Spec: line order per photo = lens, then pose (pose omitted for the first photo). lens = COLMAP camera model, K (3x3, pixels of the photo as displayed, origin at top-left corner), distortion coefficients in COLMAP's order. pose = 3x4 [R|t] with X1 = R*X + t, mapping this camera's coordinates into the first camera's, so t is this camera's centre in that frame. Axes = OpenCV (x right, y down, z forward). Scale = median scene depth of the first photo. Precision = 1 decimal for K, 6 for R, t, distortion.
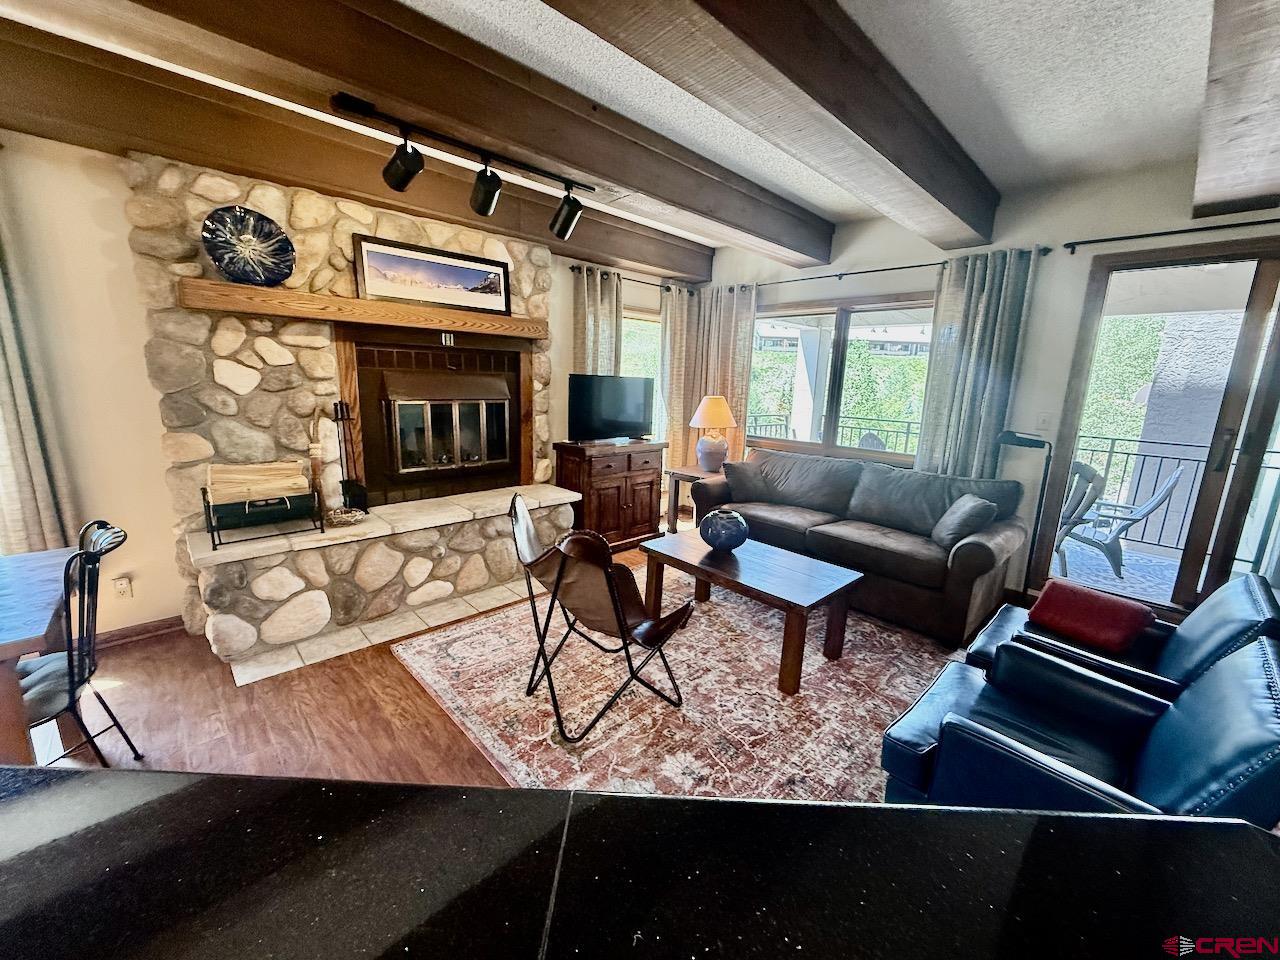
lens RADIAL K [[508.0, 0, 638.7], [0, 508.0, 481.3], [0, 0, 1]] dist [-0.000715, 0.000139]
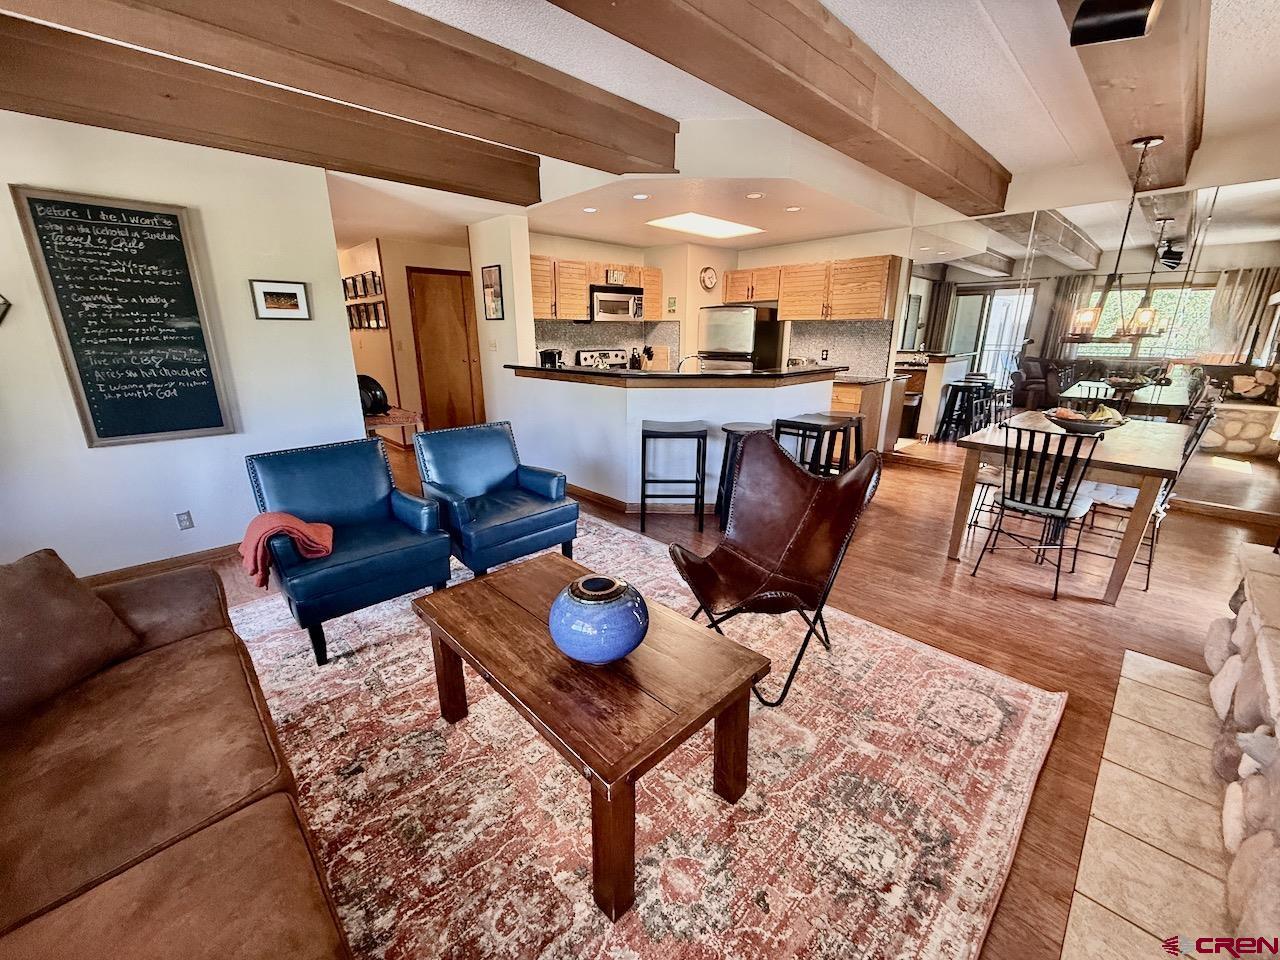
lens RADIAL K [[508.0, 0, 638.7], [0, 508.0, 481.3], [0, 0, 1]] dist [-0.000715, 0.000139]
pose [[-0.999574, -0.027565, -0.009642, 0.136517], [-0.028874, 0.883455, 0.467626, -0.248852], [-0.004372, 0.467705, -0.883874, 1.355756]]
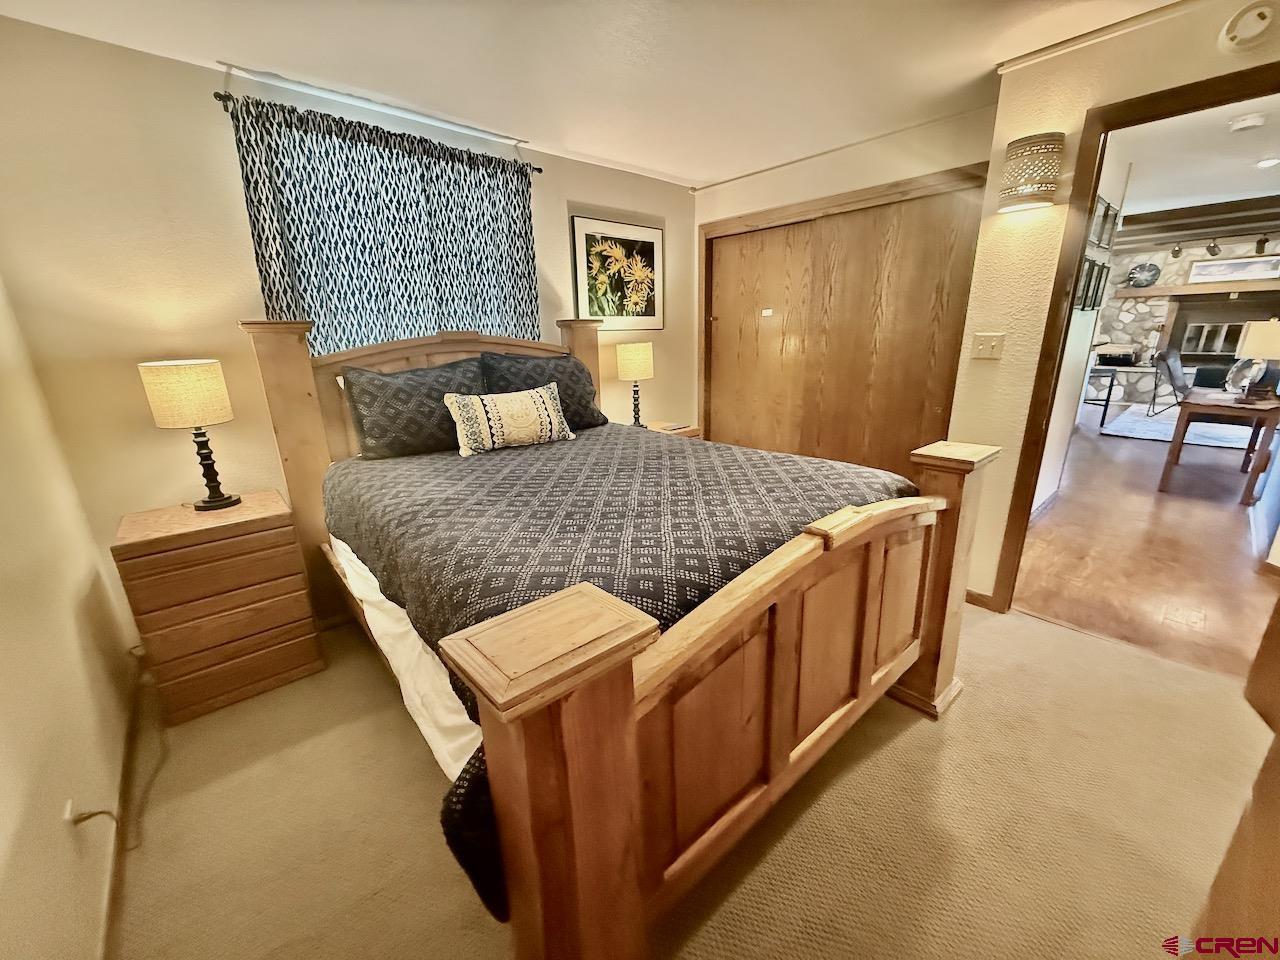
lens RADIAL K [[508.0, 0, 638.7], [0, 508.0, 481.3], [0, 0, 1]] dist [-0.000715, 0.000139]
pose [[-0.043450, 0.254150, -0.966188, 2.465741], [-0.177018, 0.949841, 0.257811, 0.453144], [0.983248, 0.182235, 0.003718, -1.687023]]
